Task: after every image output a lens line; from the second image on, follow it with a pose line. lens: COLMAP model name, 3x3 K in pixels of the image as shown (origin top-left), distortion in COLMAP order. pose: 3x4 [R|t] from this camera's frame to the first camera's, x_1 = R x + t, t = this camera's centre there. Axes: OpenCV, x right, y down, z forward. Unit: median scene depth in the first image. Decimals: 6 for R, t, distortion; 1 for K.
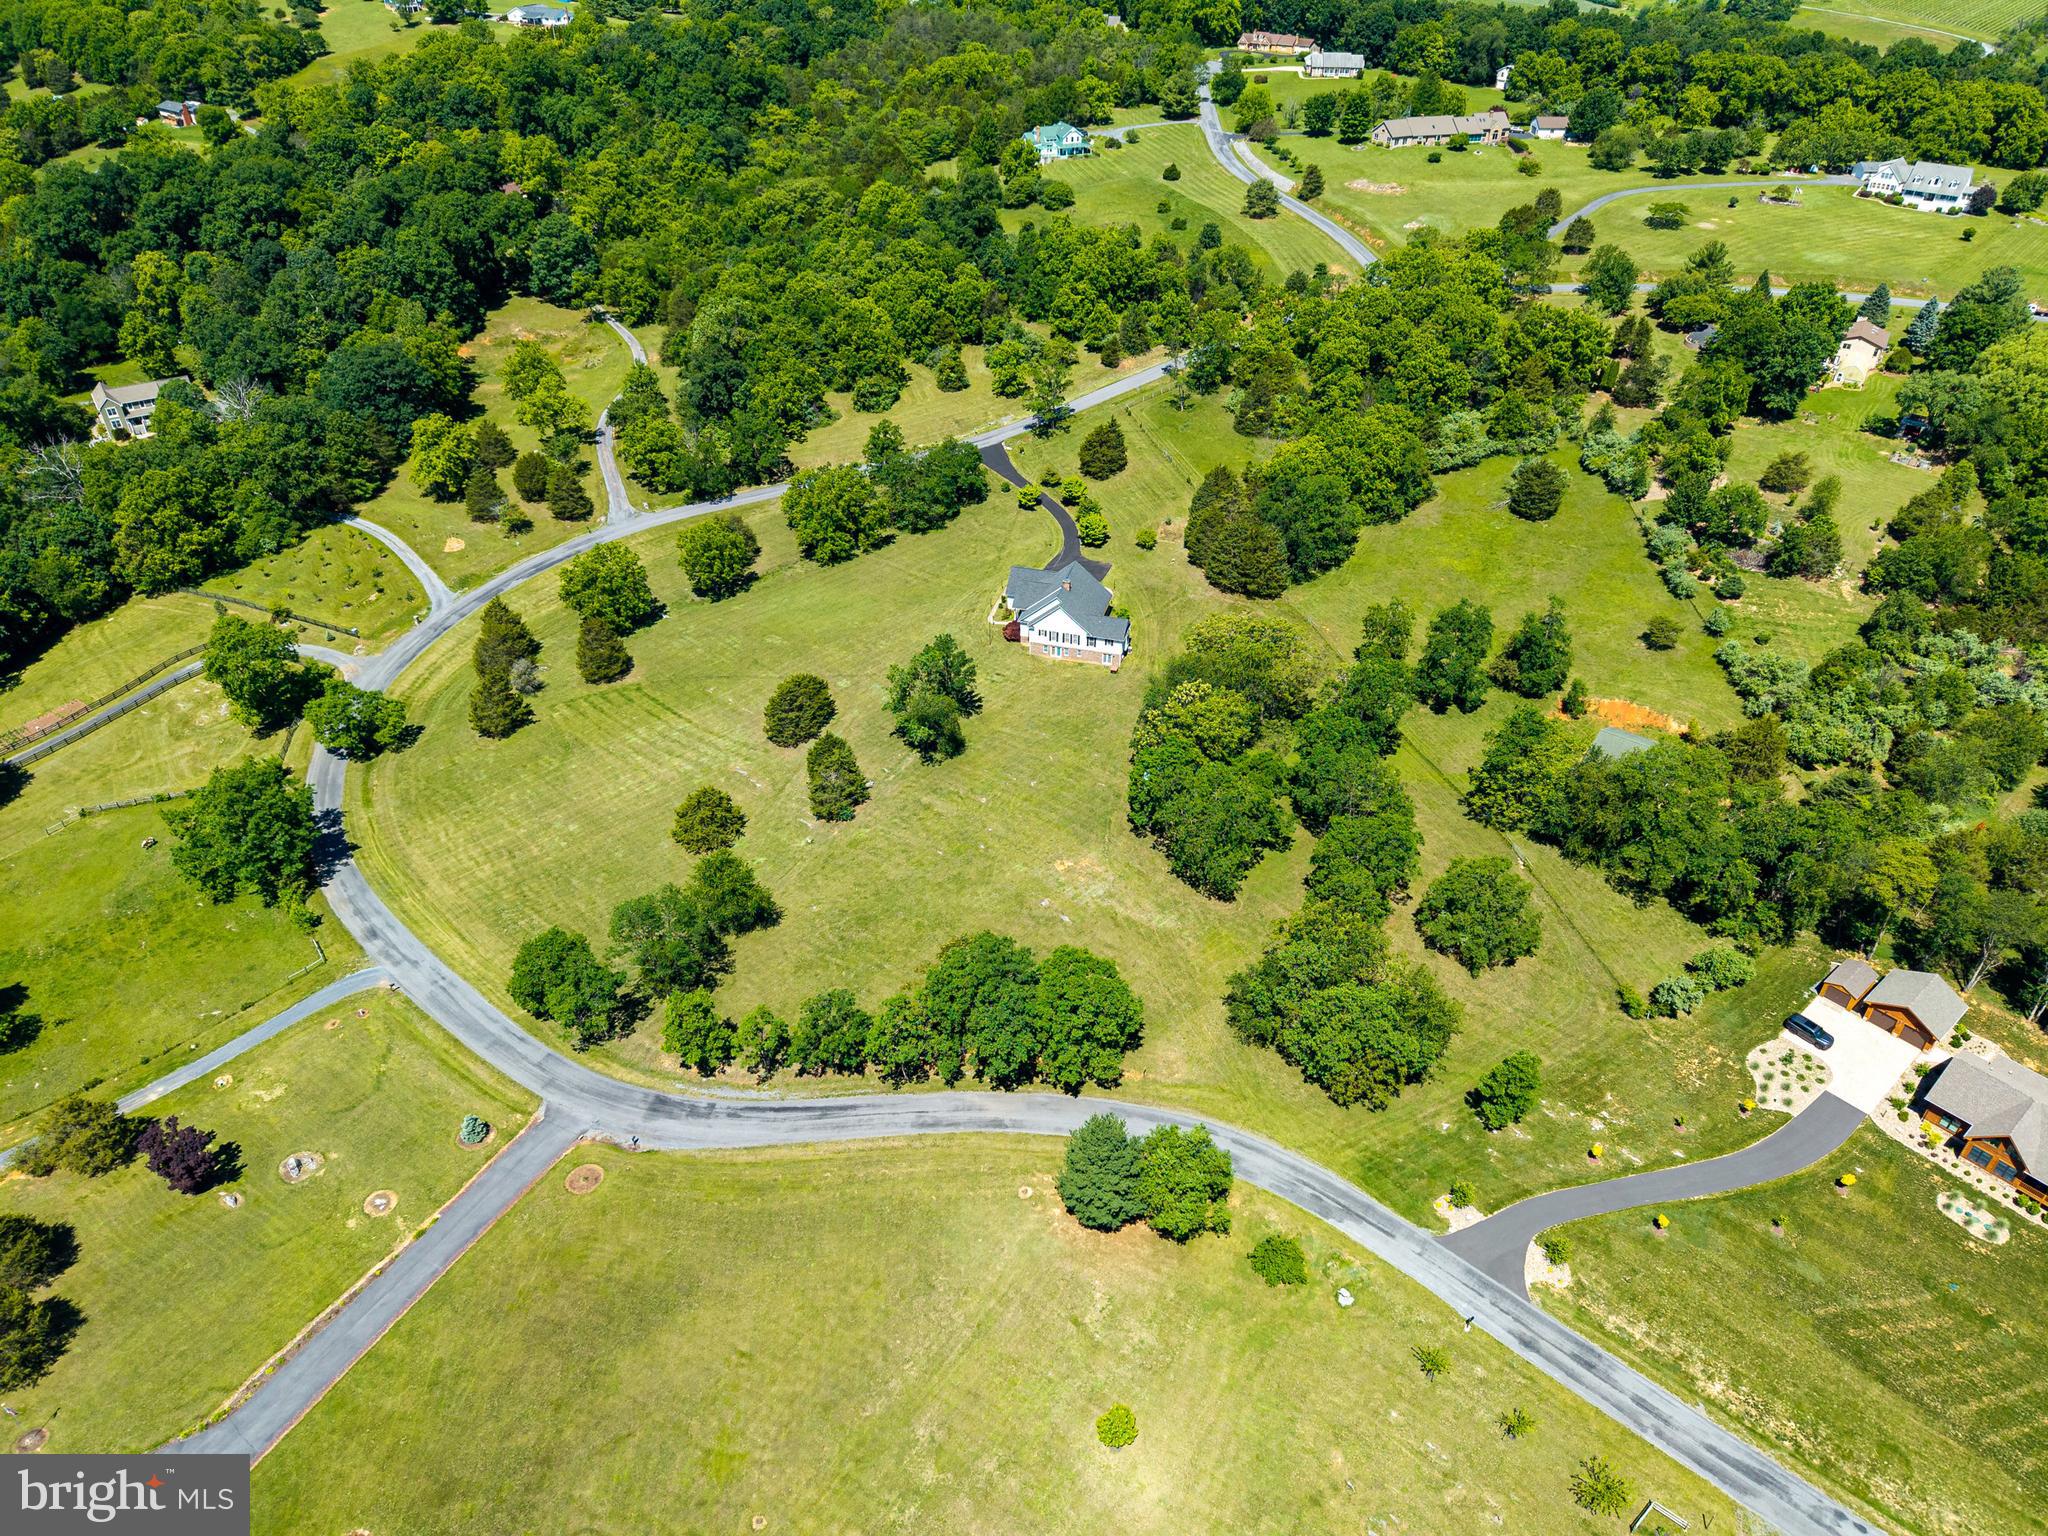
lens RADIAL K [[1366.9, 0, 1030.3], [0, 1366.9, 762.6], [0, 0, 1]] dist [0.043291, -0.056256]
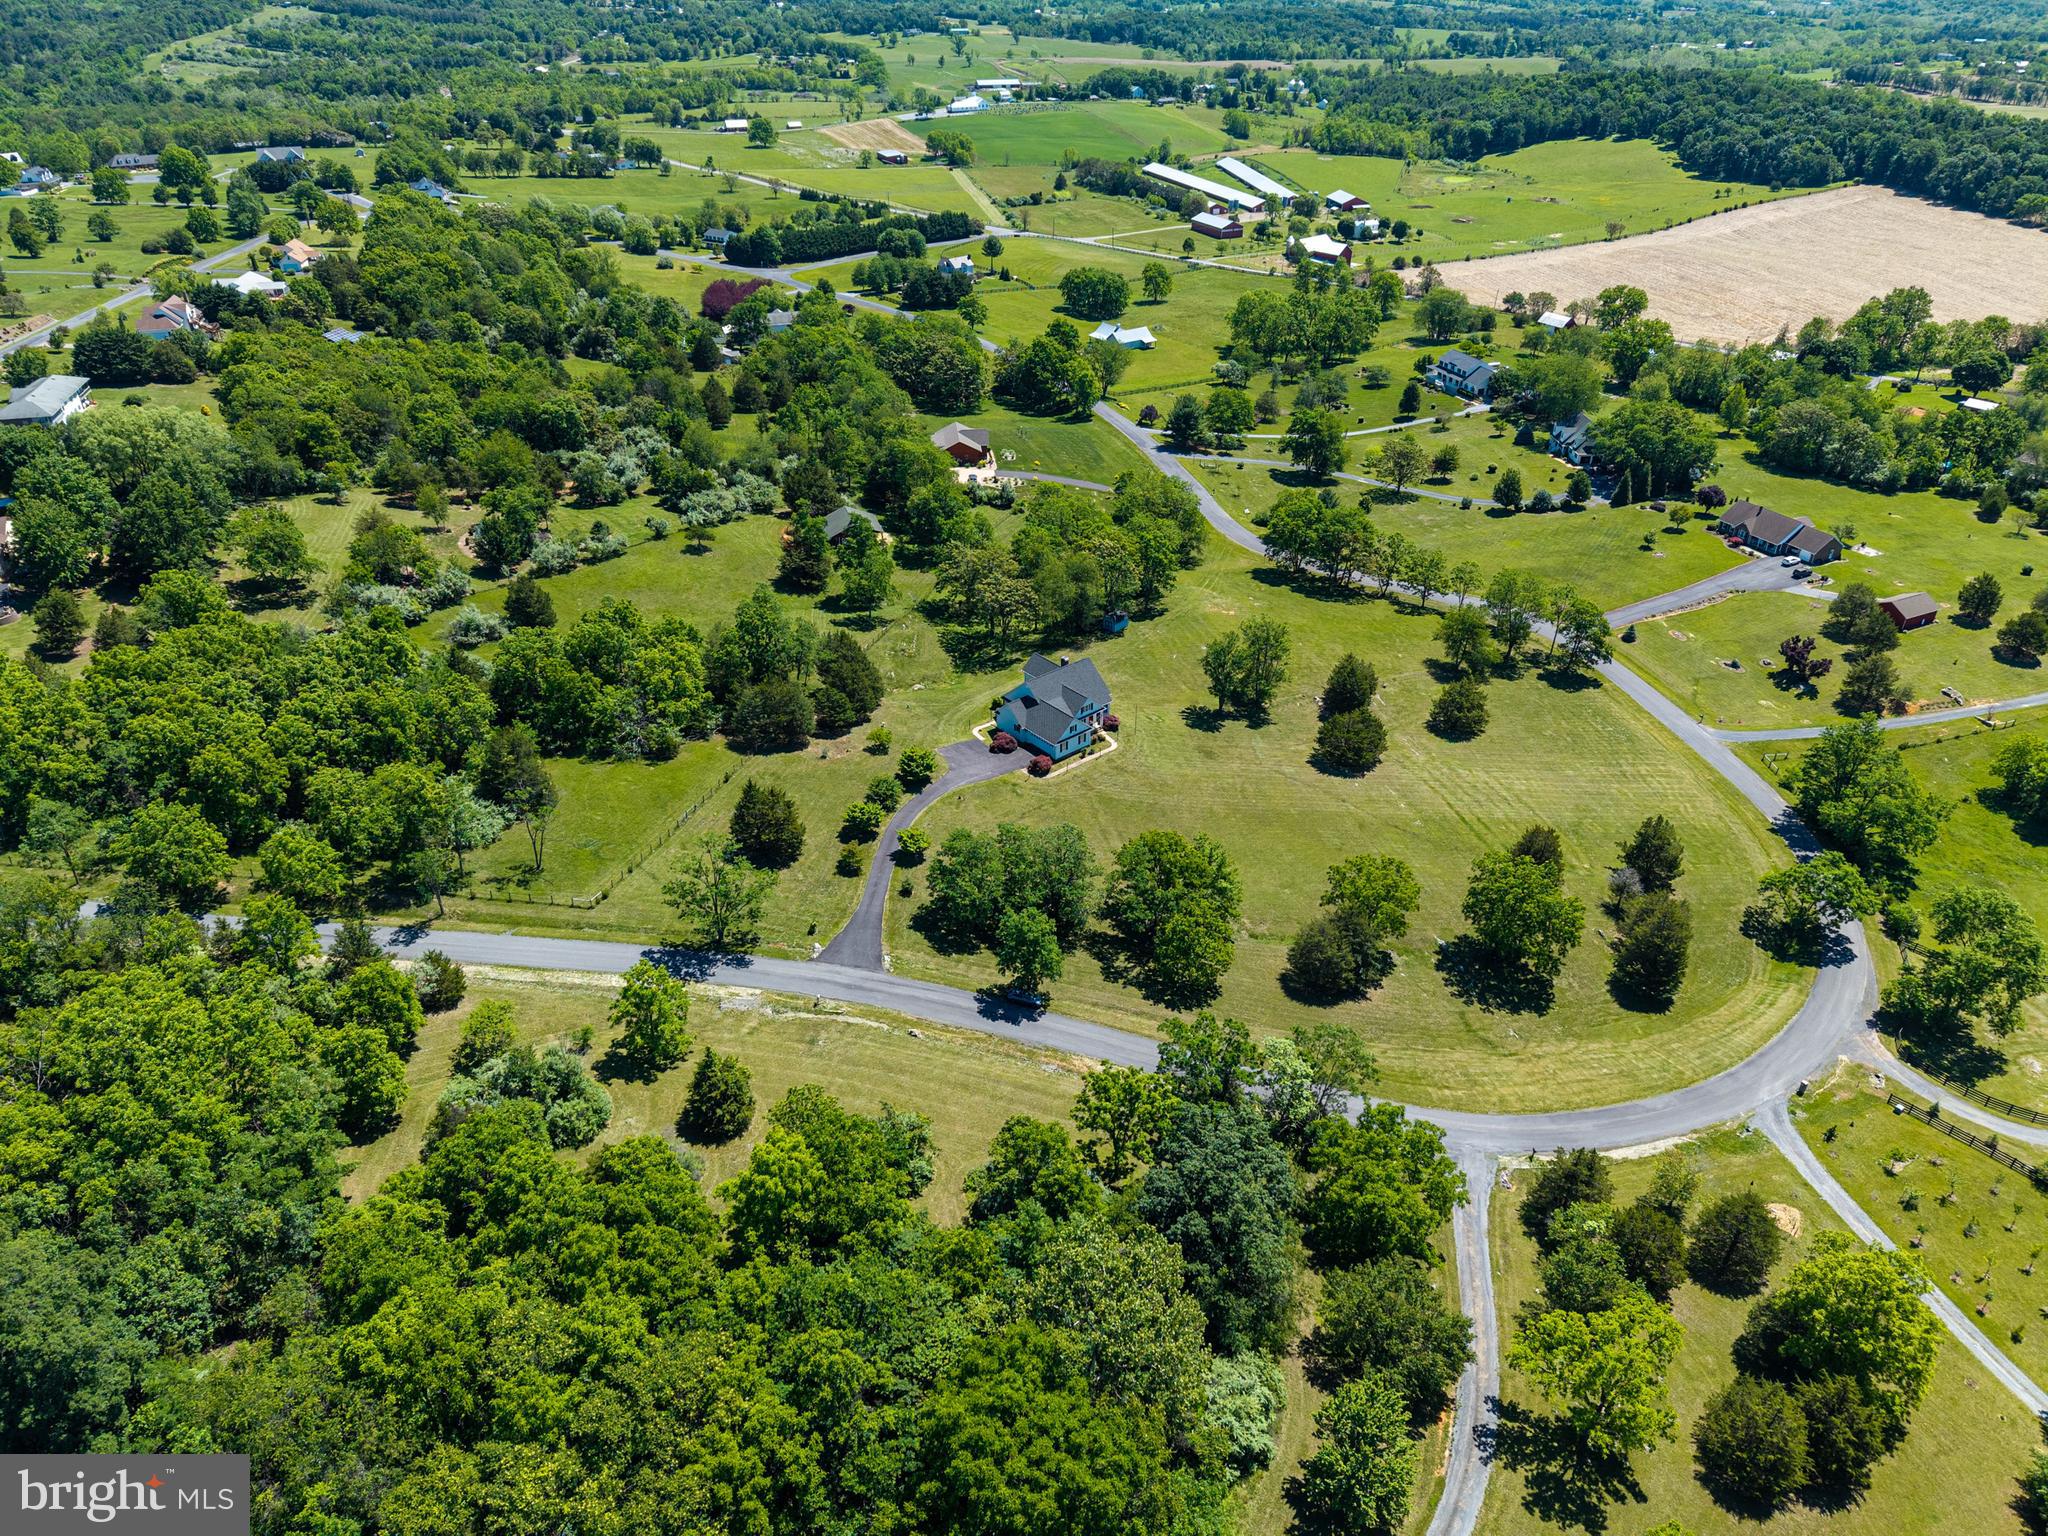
lens RADIAL K [[1366.9, 0, 1030.3], [0, 1366.9, 762.6], [0, 0, 1]] dist [0.043291, -0.056256]
pose [[-0.825786, -0.295368, 0.480452, -0.605057], [0.321077, 0.454153, 0.831057, -1.247579], [-0.463666, 0.840537, -0.280197, 1.806216]]
